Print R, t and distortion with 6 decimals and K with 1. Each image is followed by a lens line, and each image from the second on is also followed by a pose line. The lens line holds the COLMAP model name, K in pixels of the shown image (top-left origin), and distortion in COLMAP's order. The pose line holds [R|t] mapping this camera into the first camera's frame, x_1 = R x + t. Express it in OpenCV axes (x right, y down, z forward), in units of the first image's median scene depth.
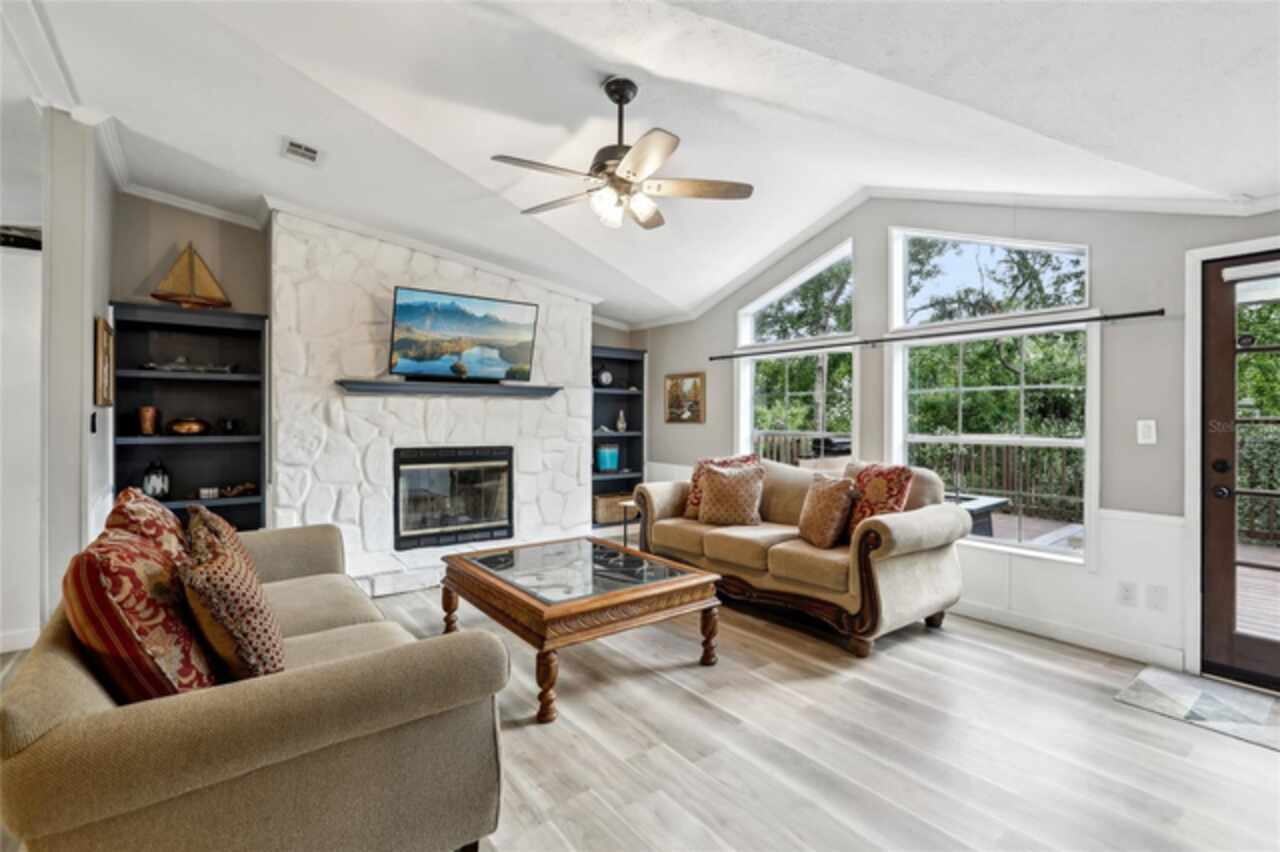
lens RADIAL K [[598.3, 0, 646.9], [0, 598.3, 426.0], [0, 0, 1]] dist [-0.038040, 0.006455]
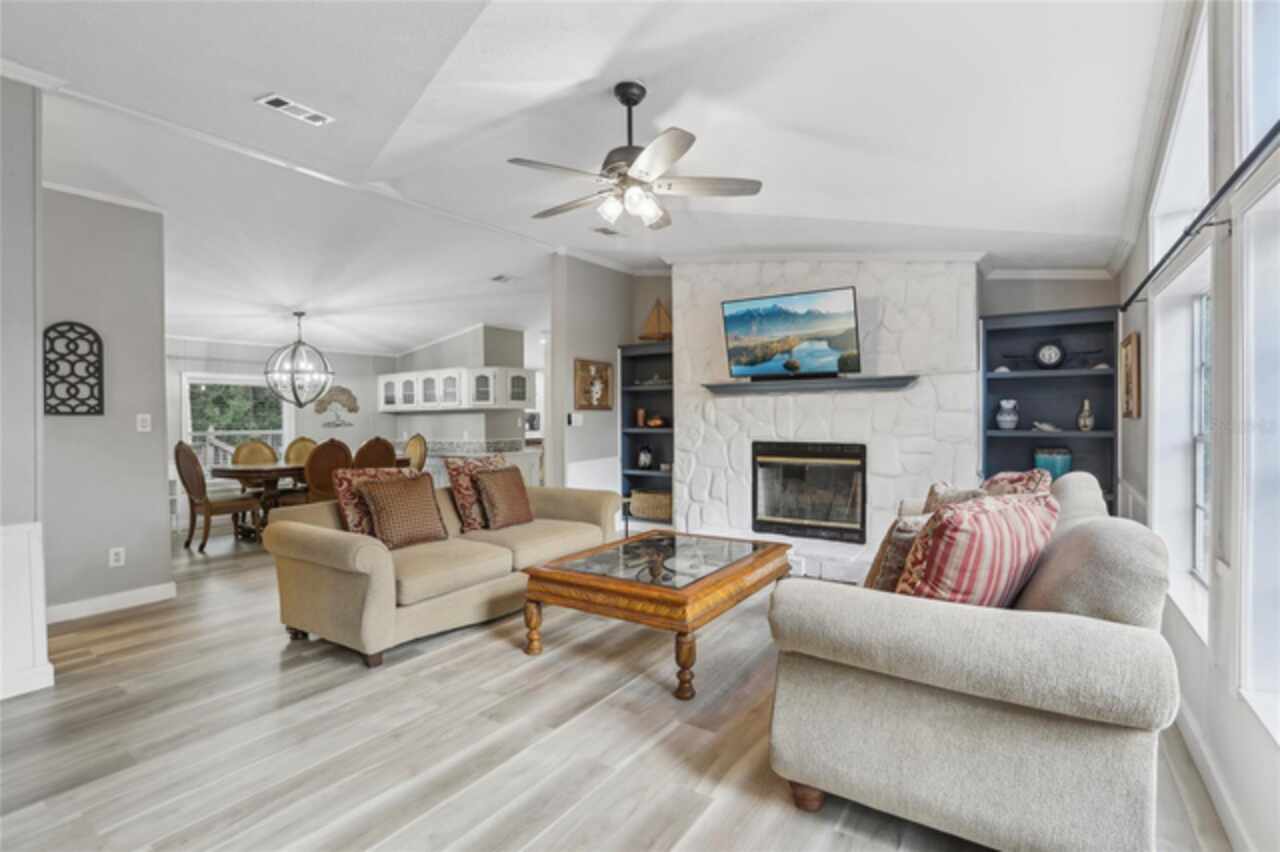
lens RADIAL K [[598.3, 0, 651.1], [0, 598.3, 428.3], [0, 0, 1]] dist [-0.038040, 0.006455]
pose [[0.305246, 0.013072, -0.952184, 0.622330], [-0.002903, 0.999914, 0.012797, -0.001639], [0.952269, -0.001142, 0.305257, 0.475450]]
